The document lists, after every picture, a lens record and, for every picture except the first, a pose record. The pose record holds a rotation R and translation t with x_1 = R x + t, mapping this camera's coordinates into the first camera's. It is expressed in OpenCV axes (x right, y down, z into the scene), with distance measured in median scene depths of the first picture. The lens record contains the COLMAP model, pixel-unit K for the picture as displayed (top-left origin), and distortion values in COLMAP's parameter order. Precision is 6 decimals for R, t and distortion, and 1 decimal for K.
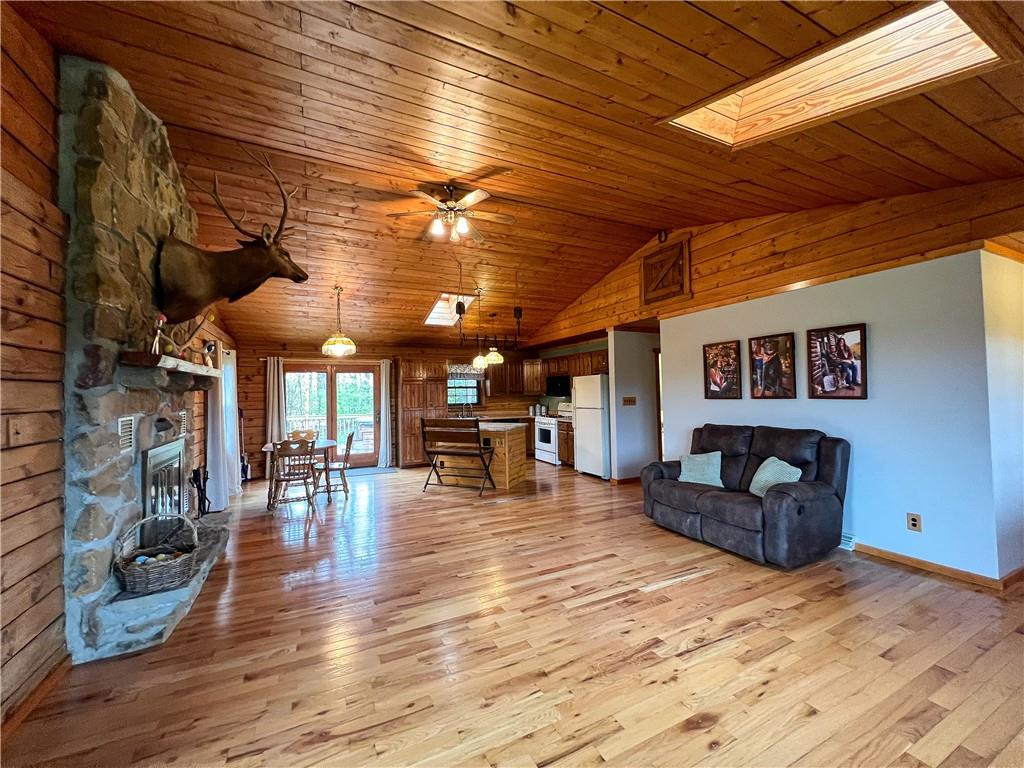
lens RADIAL K [[408.9, 0, 510.3], [0, 408.9, 382.3], [0, 0, 1]] dist [-0.003176, 0.000148]
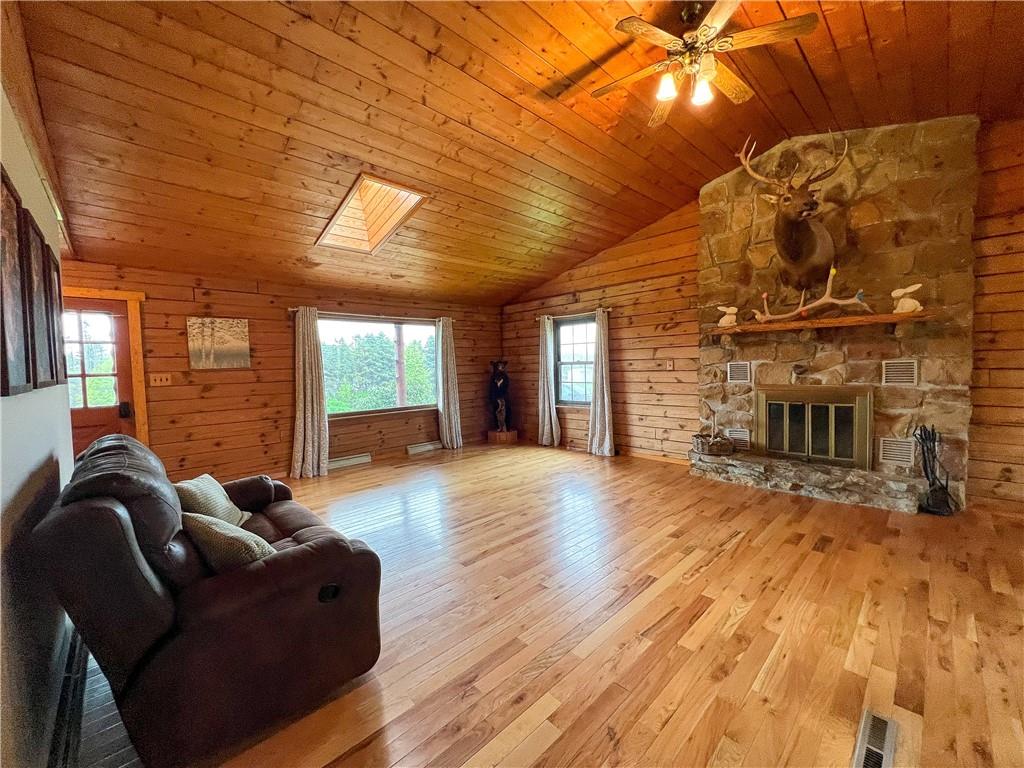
lens RADIAL K [[408.9, 0, 509.6], [0, 408.9, 383.3], [0, 0, 1]] dist [-0.003176, 0.000148]
pose [[-0.952729, 0.057142, -0.298398, 0.300040], [0.050974, 0.998296, 0.028420, 0.043557], [0.299513, 0.011866, -0.954018, 1.373912]]
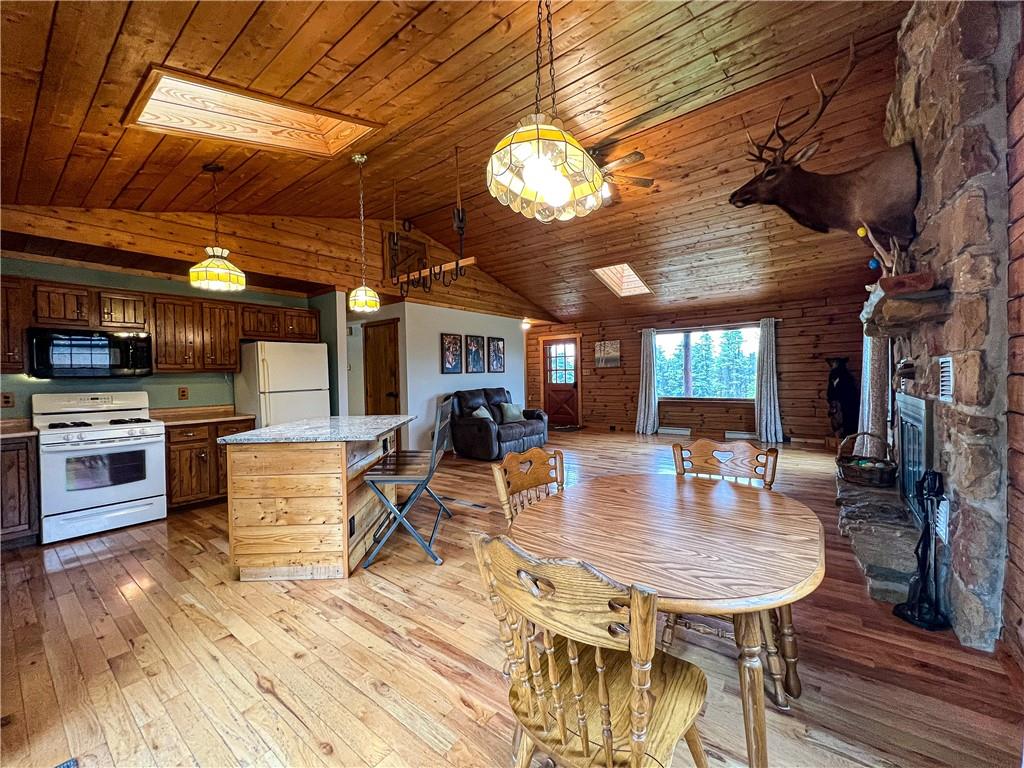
lens RADIAL K [[408.9, 0, 512.3], [0, 408.9, 381.5], [0, 0, 1]] dist [-0.003176, 0.000148]
pose [[-0.448557, 0.014422, 0.893638, -0.866666], [0.008199, 0.999894, -0.012021, 0.088642], [-0.893717, 0.001935, -0.448627, 1.482467]]
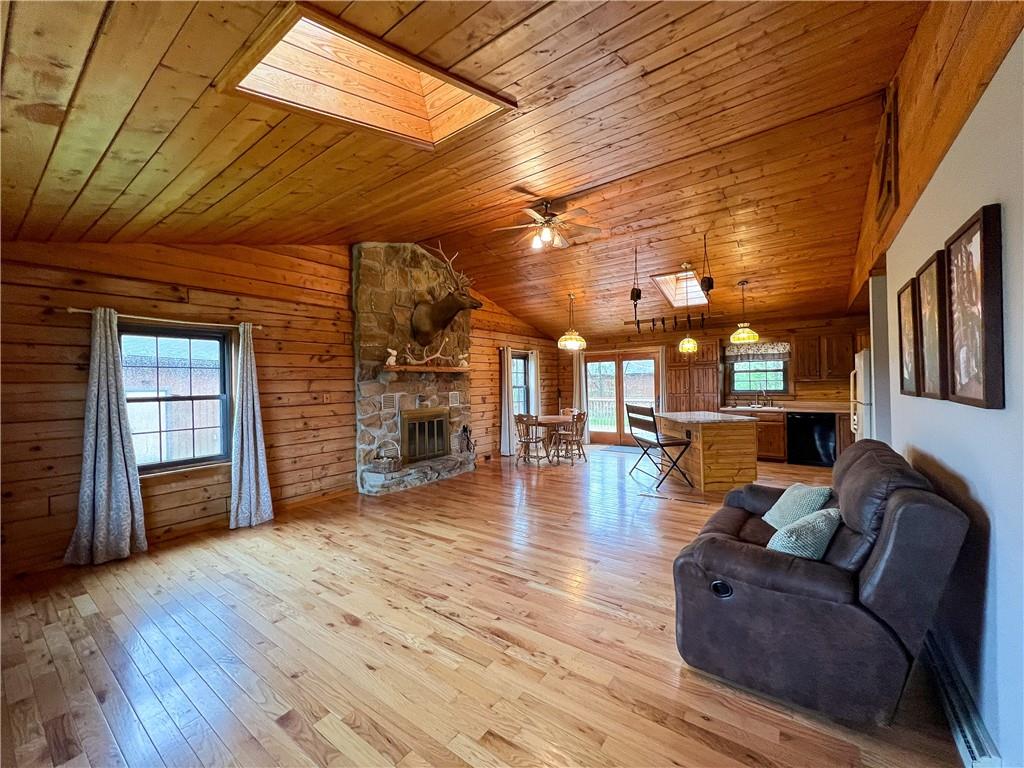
lens RADIAL K [[408.9, 0, 510.0], [0, 408.9, 381.4], [0, 0, 1]] dist [-0.003176, 0.000148]
pose [[0.463943, 0.003979, -0.885856, 0.752856], [0.034916, 0.999131, 0.022774, -0.005849], [0.885177, -0.041496, 0.463401, 0.326687]]
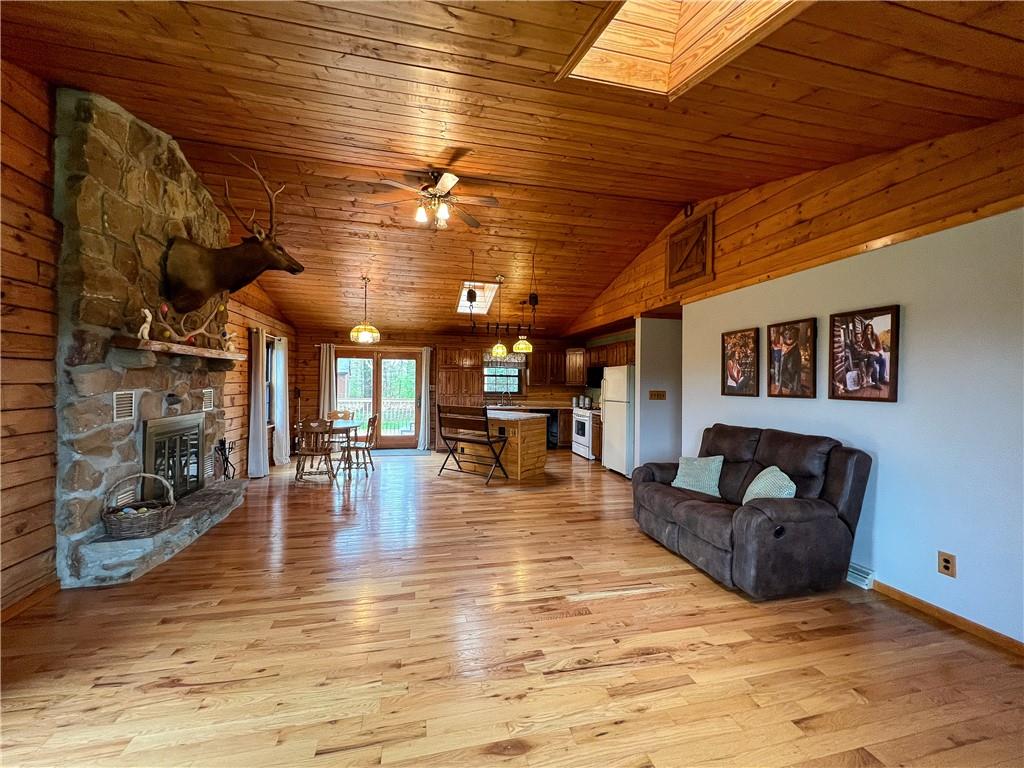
lens RADIAL K [[408.9, 0, 510.4], [0, 408.9, 382.2], [0, 0, 1]] dist [-0.003176, 0.000148]
pose [[0.974393, 0.029335, -0.222932, 0.245296], [-0.023714, 0.999331, 0.027849, -0.000580], [0.223600, -0.021849, 0.974436, 0.052703]]
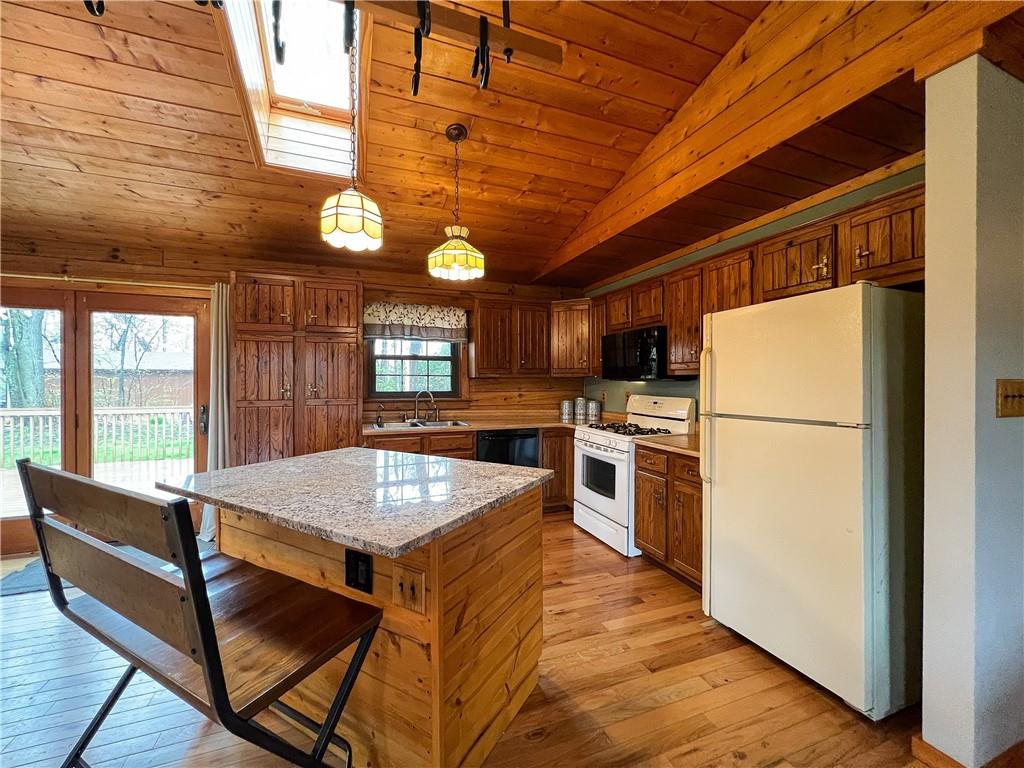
lens RADIAL K [[408.9, 0, 510.2], [0, 408.9, 381.3], [0, 0, 1]] dist [-0.003176, 0.000148]
pose [[0.996178, 0.018575, -0.085350, 0.054443], [-0.016633, 0.999587, 0.023415, 0.052330], [0.085750, -0.021906, 0.996076, 1.071882]]
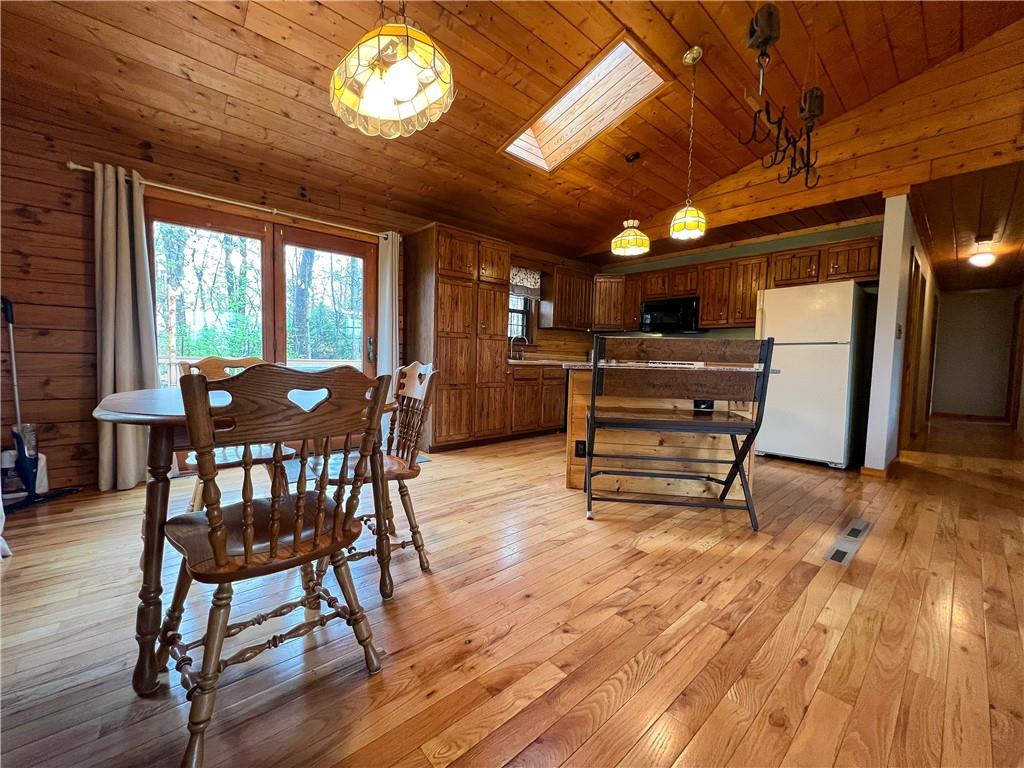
lens RADIAL K [[408.9, 0, 510.7], [0, 408.9, 381.8], [0, 0, 1]] dist [-0.003176, 0.000148]
pose [[0.962776, 0.025676, 0.269079, -0.521061], [-0.047803, 0.995961, 0.076004, 0.138637], [-0.266041, -0.086038, 0.960114, 0.845343]]
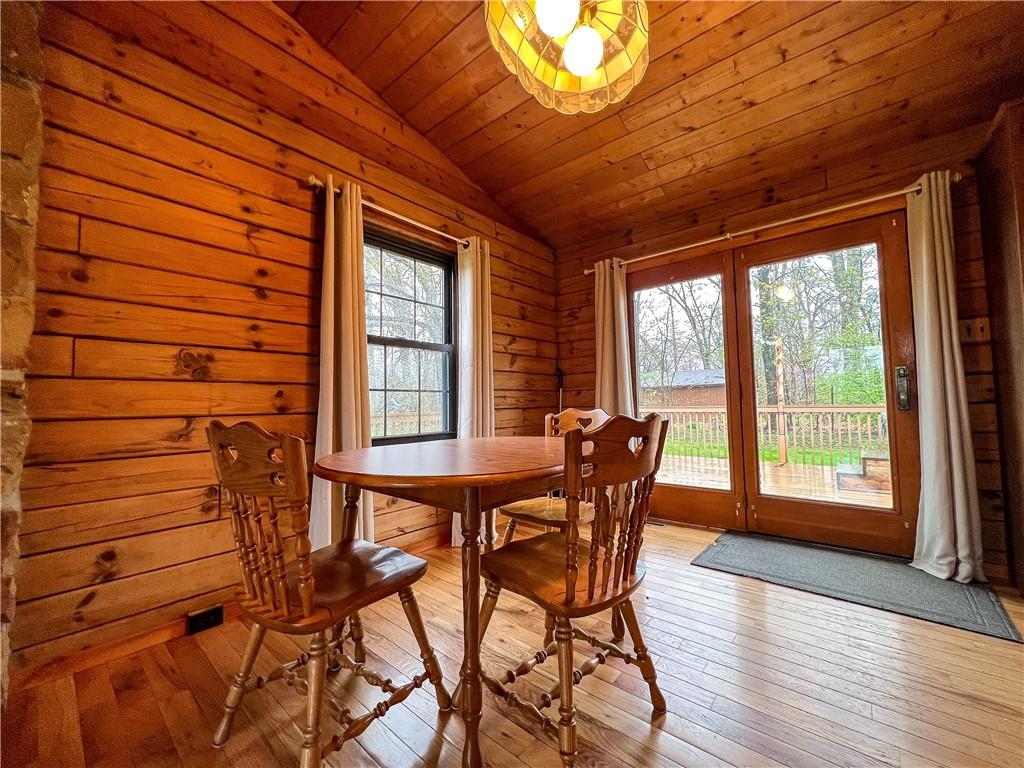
lens RADIAL K [[408.9, 0, 511.6], [0, 408.9, 382.2], [0, 0, 1]] dist [-0.003176, 0.000148]
pose [[0.398412, -0.038430, -0.916401, -0.304570], [0.034005, 0.999054, -0.027112, 0.140855], [0.916576, -0.020360, 0.399342, 1.124212]]
